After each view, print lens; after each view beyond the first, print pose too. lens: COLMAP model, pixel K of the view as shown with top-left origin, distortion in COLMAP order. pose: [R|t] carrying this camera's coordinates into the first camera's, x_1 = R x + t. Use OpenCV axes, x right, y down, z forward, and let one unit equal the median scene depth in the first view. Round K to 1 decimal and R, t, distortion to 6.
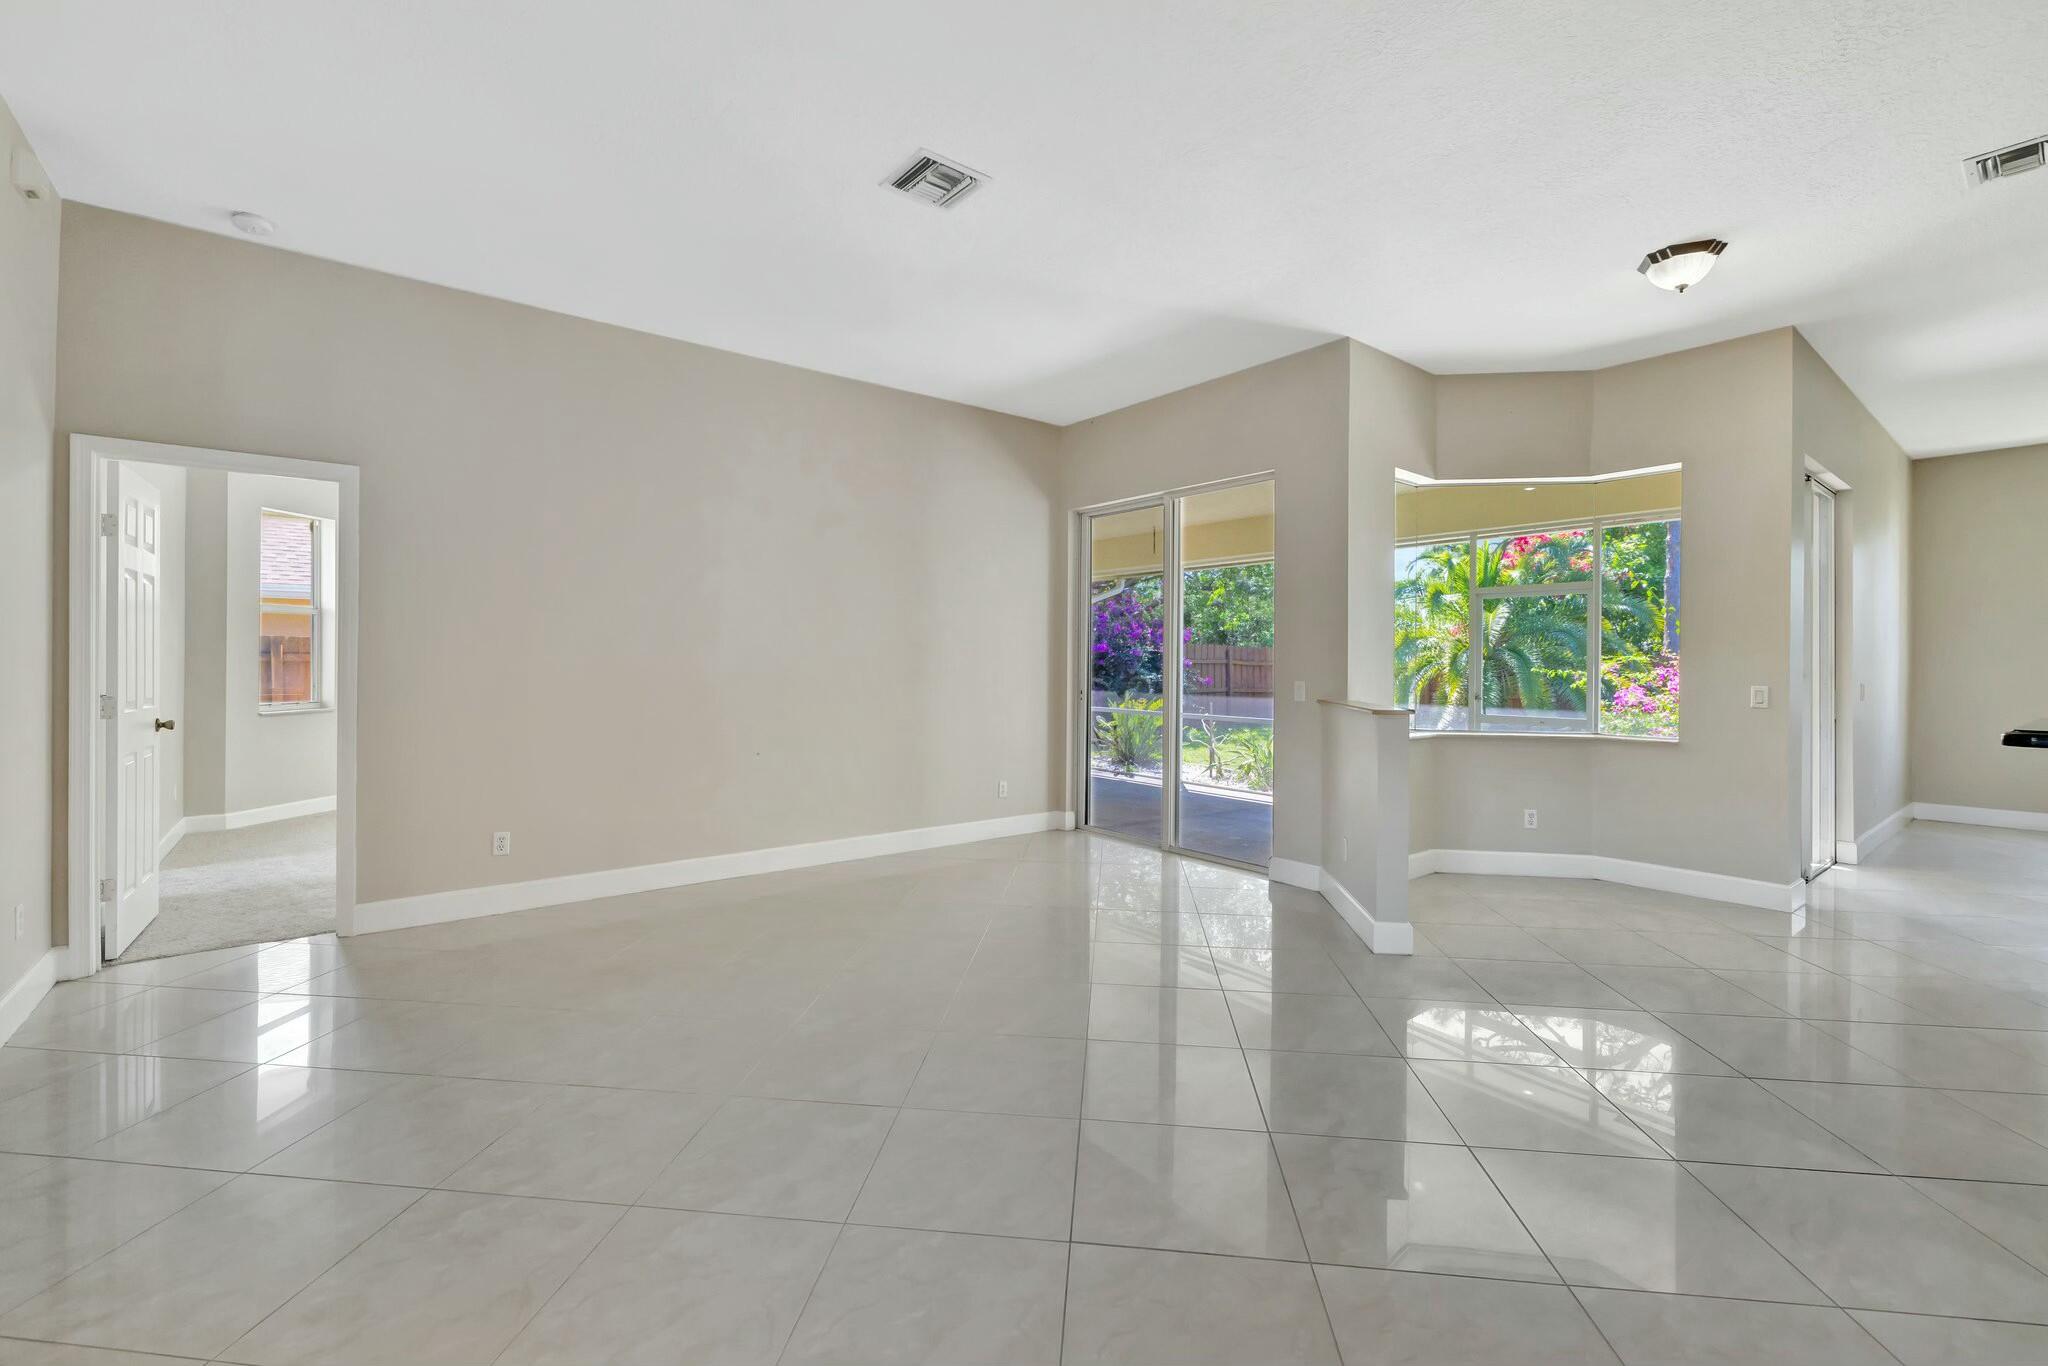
lens RADIAL K [[865.2, 0, 1024.8], [0, 865.2, 668.0], [0, 0, 1]] dist [-0.002157, -0.000028]
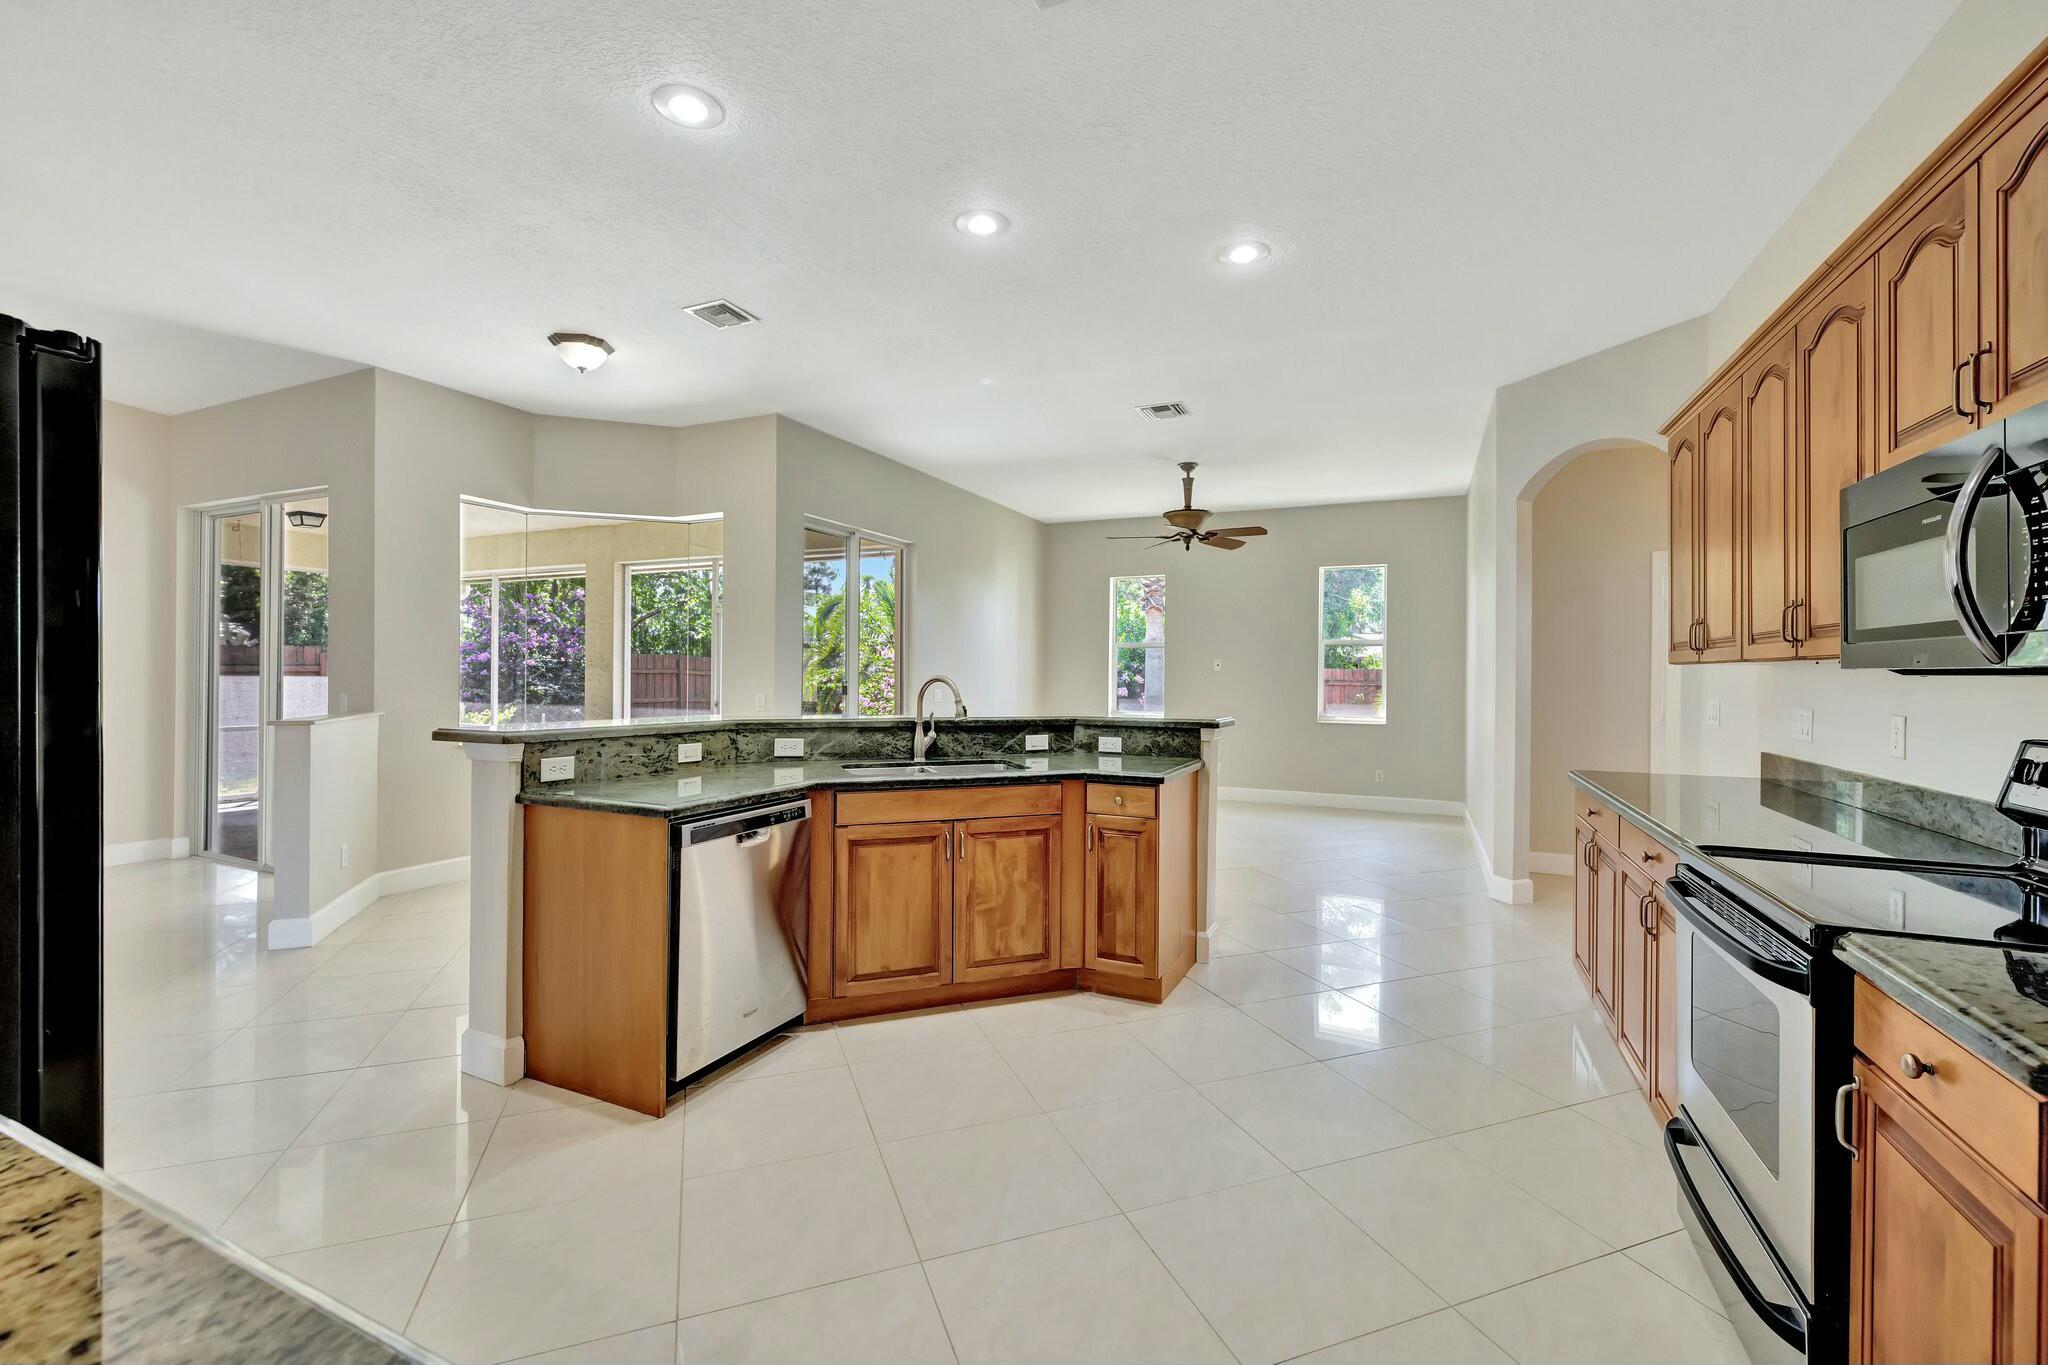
lens RADIAL K [[865.2, 0, 1024.8], [0, 865.2, 667.5], [0, 0, 1]] dist [-0.002157, -0.000028]
pose [[0.897250, 0.003524, 0.441510, 0.519000], [0.001079, 0.999948, -0.010175, -0.003669], [-0.441522, 0.009606, 0.897199, -0.244094]]
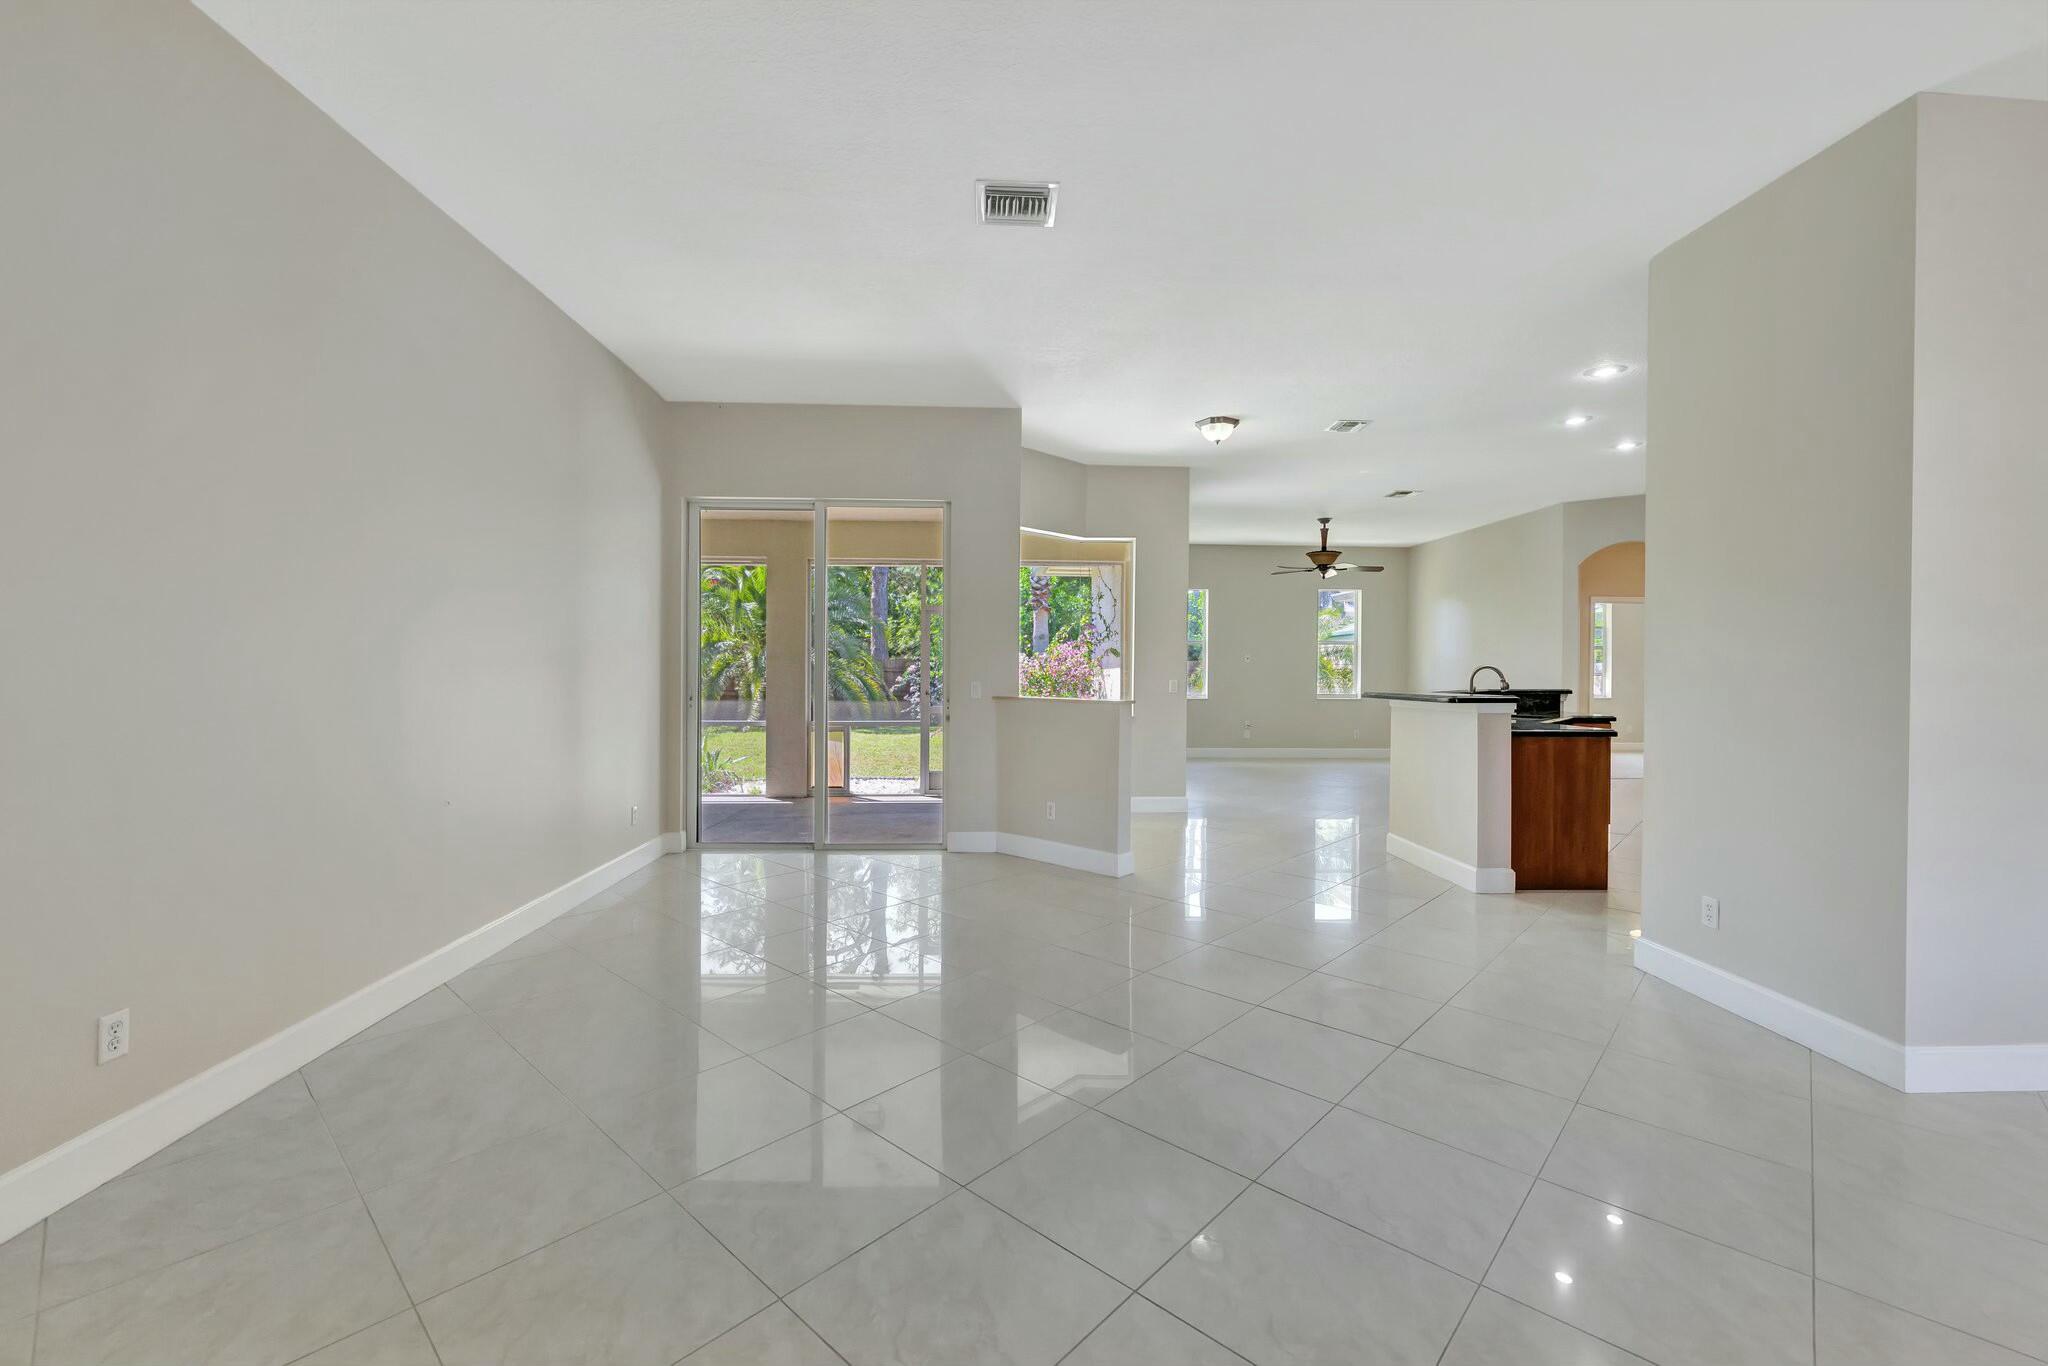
lens RADIAL K [[853.4, 0, 1025.8], [0, 853.4, 673.2], [0, 0, 1]] dist [0.020401, -0.000008]
pose [[0.592930, -0.009527, 0.805197, -0.525581], [0.004375, 0.999953, 0.008610, -0.005819], [-0.805242, -0.001582, 0.592945, 0.210485]]
